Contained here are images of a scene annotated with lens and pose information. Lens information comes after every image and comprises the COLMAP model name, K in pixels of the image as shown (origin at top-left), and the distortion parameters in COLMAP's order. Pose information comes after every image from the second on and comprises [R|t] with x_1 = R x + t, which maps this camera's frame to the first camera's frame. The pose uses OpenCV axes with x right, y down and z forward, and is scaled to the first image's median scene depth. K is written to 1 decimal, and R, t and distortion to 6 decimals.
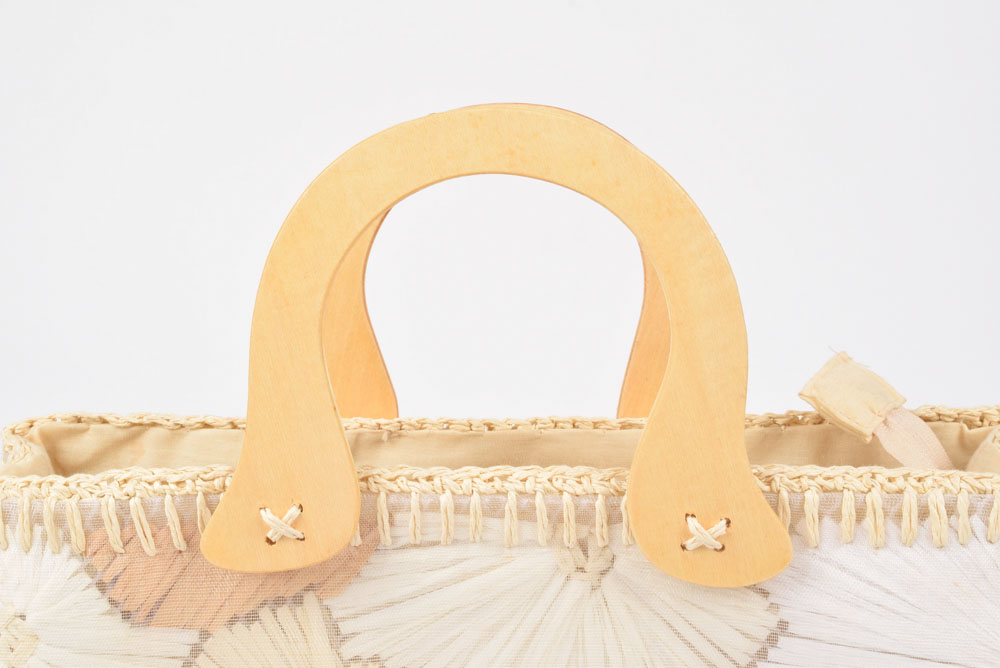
lens RADIAL K [[1382.2, 0, 499.4], [0, 1382.2, 332.2], [0, 0, 1]] dist [-0.034270, 0.000000]
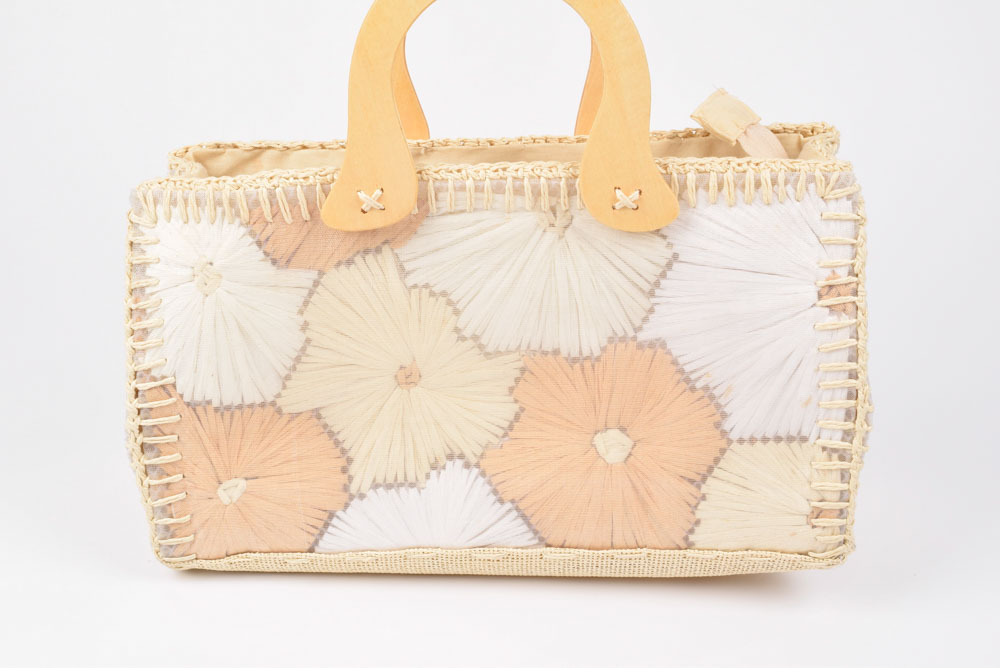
lens RADIAL K [[1382.2, 0, 502.5], [0, 1382.2, 343.3], [0, 0, 1]] dist [-0.034270, 0.000000]
pose [[0.999388, -0.027499, 0.021611, -0.039125], [0.023100, 0.982936, 0.182490, 0.008983], [-0.026261, -0.181880, 0.982970, -0.633891]]
